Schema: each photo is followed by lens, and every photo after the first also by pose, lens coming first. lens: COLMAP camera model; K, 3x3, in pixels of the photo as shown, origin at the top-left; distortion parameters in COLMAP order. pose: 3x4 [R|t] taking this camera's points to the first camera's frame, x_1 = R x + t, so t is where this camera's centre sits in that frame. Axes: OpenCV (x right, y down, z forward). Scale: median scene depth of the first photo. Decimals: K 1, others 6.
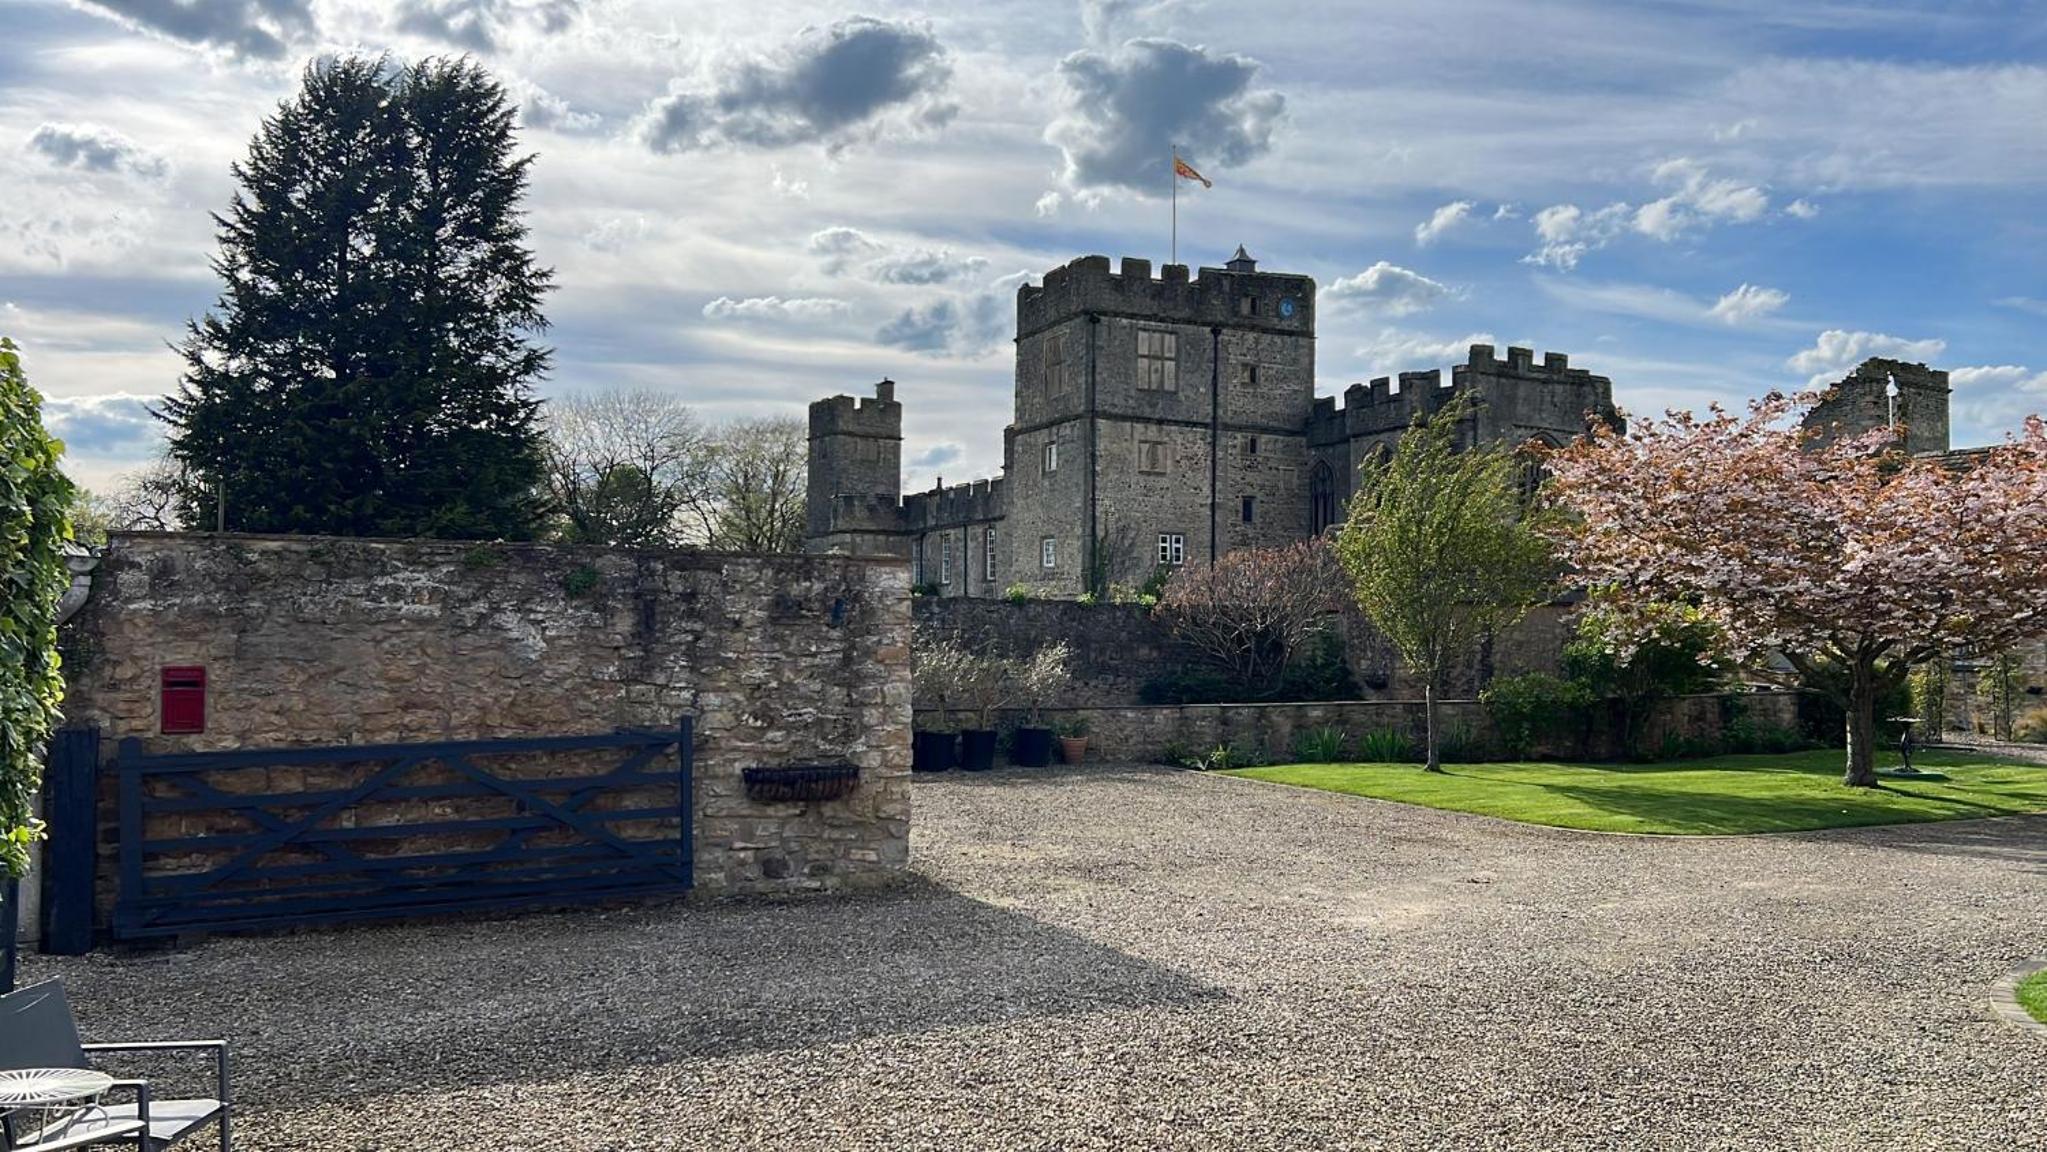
lens RADIAL K [[1560.9, 0, 1008.9], [0, 1560.9, 590.4], [0, 0, 1]] dist [0.037421, -0.063353]
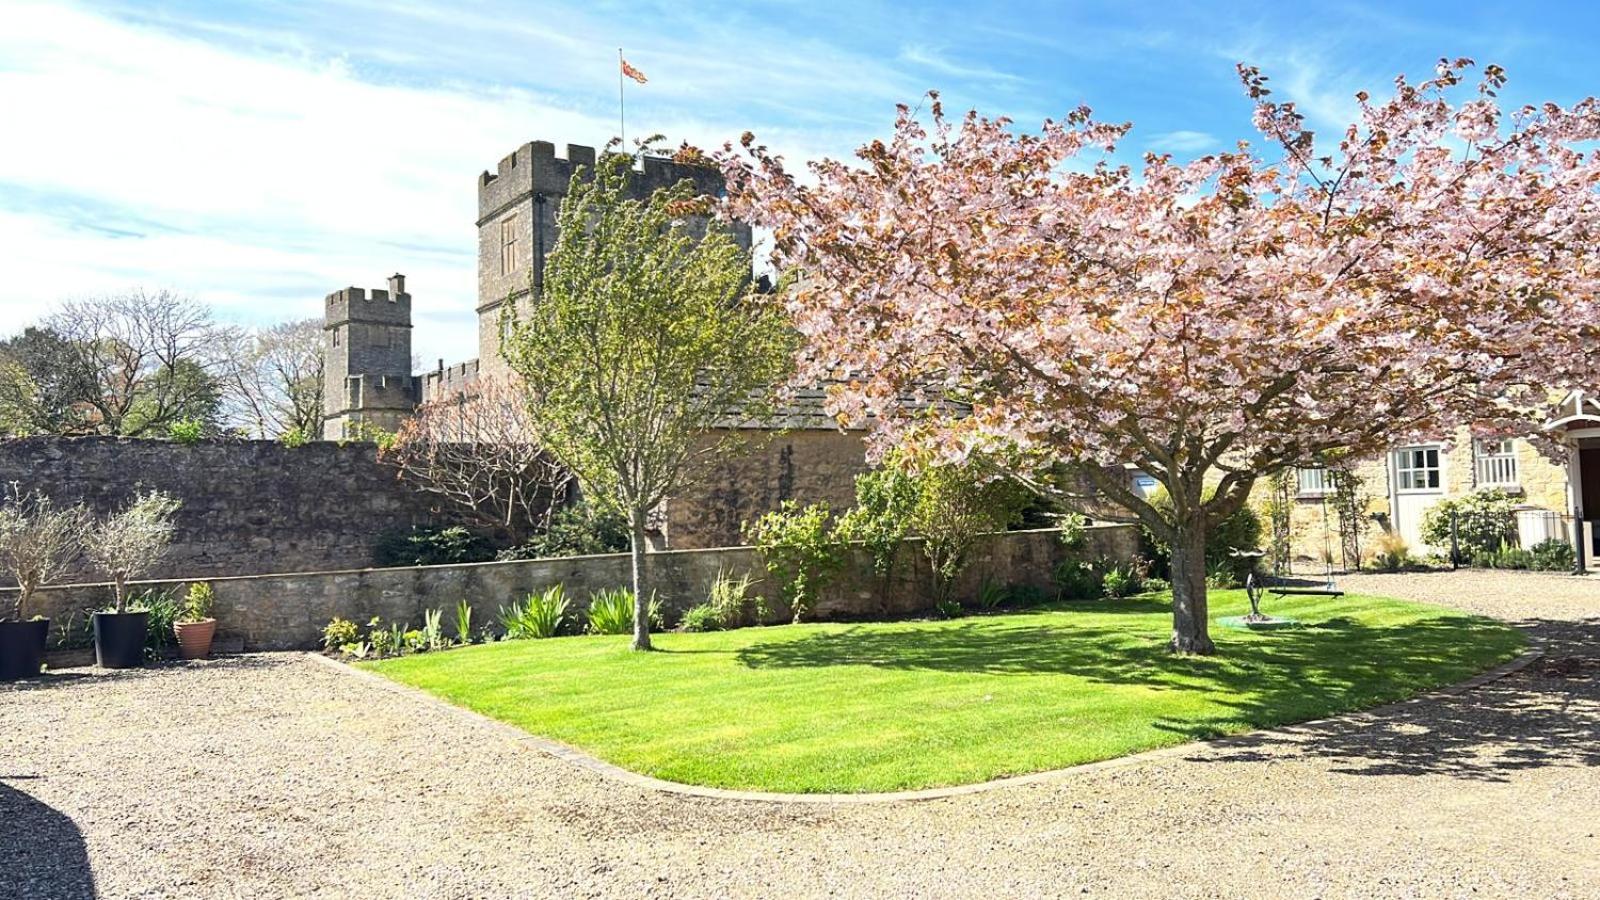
lens RADIAL K [[1220.1, 0, 802.7], [0, 1220.1, 447.4], [0, 0, 1]] dist [0.037421, -0.063353]
pose [[0.985554, -0.022955, 0.167799, 0.237285], [0.025500, 0.999590, -0.013030, 0.029880], [-0.167431, 0.017120, 0.985735, 0.410700]]
